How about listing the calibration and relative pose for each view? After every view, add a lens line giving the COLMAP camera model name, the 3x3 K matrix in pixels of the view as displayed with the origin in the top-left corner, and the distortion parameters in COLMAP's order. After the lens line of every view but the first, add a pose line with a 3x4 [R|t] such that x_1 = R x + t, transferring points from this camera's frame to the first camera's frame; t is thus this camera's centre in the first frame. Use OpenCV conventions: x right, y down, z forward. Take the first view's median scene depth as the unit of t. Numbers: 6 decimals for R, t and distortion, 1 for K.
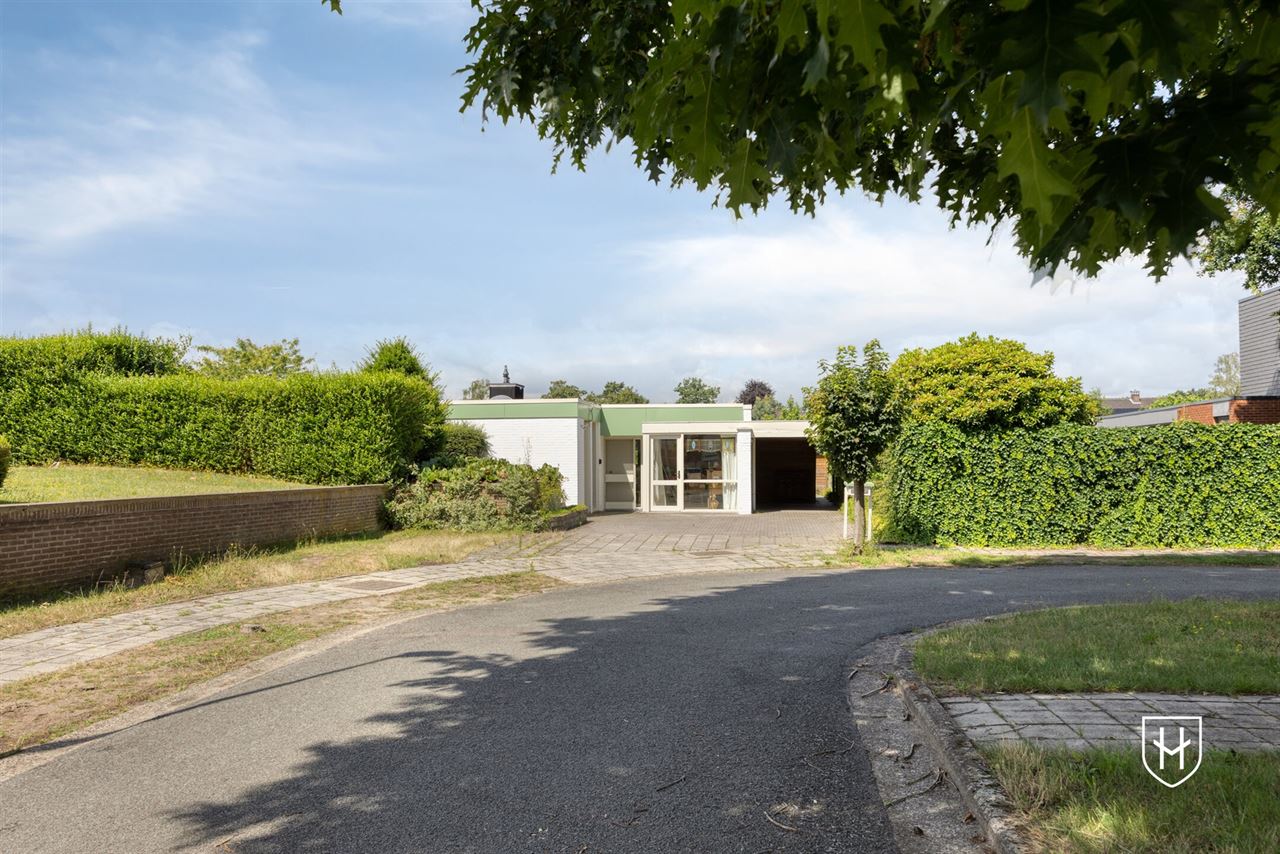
lens RADIAL K [[1015.6, 0, 640.0], [0, 1015.6, 427.0], [0, 0, 1]] dist [0.004518, 0.001586]
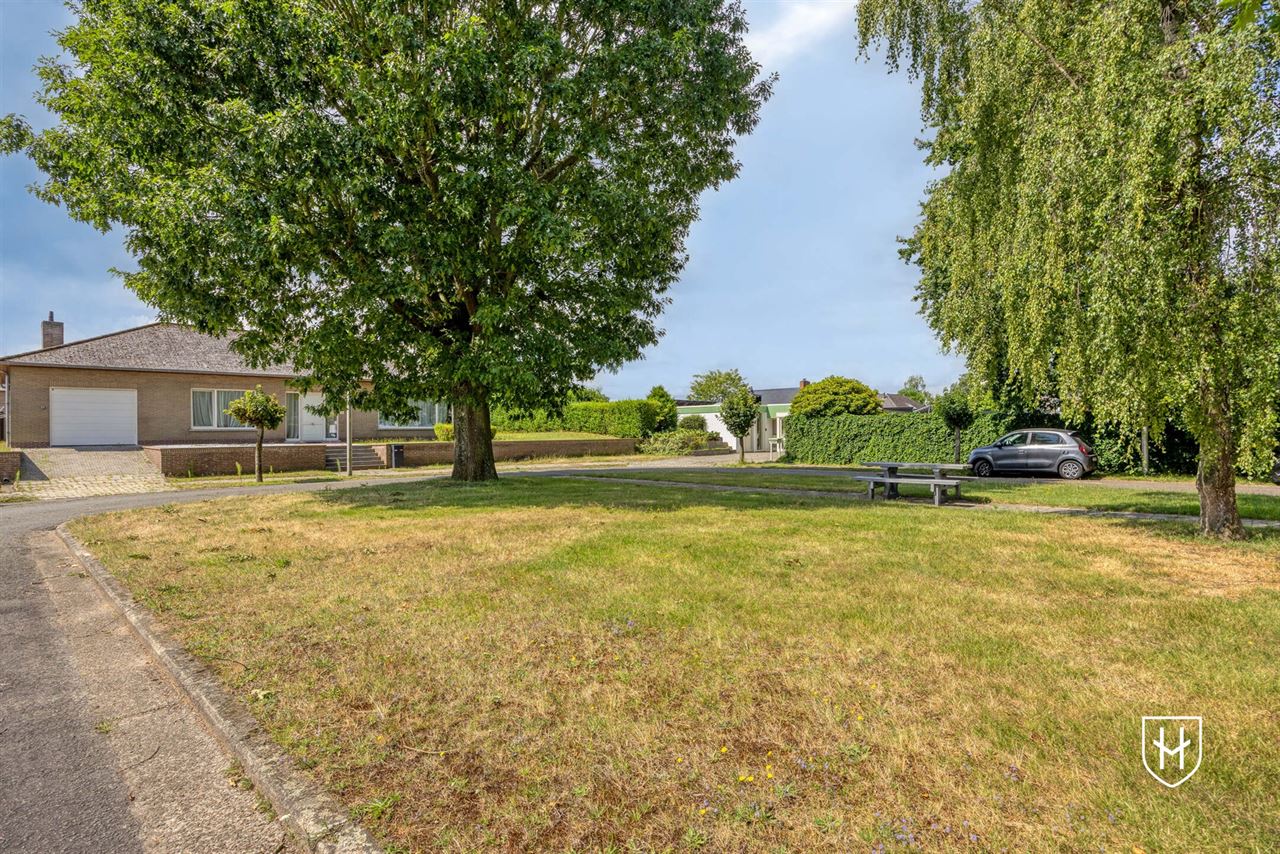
lens RADIAL K [[646.5, 0, 645.6], [0, 646.5, 442.8], [0, 0, 1]] dist [-0.002287, -0.000552]
pose [[0.793335, 0.007733, -0.608736, 0.897304], [0.028753, 0.998327, 0.050155, -0.023528], [0.608105, -0.057293, 0.791786, -0.448404]]
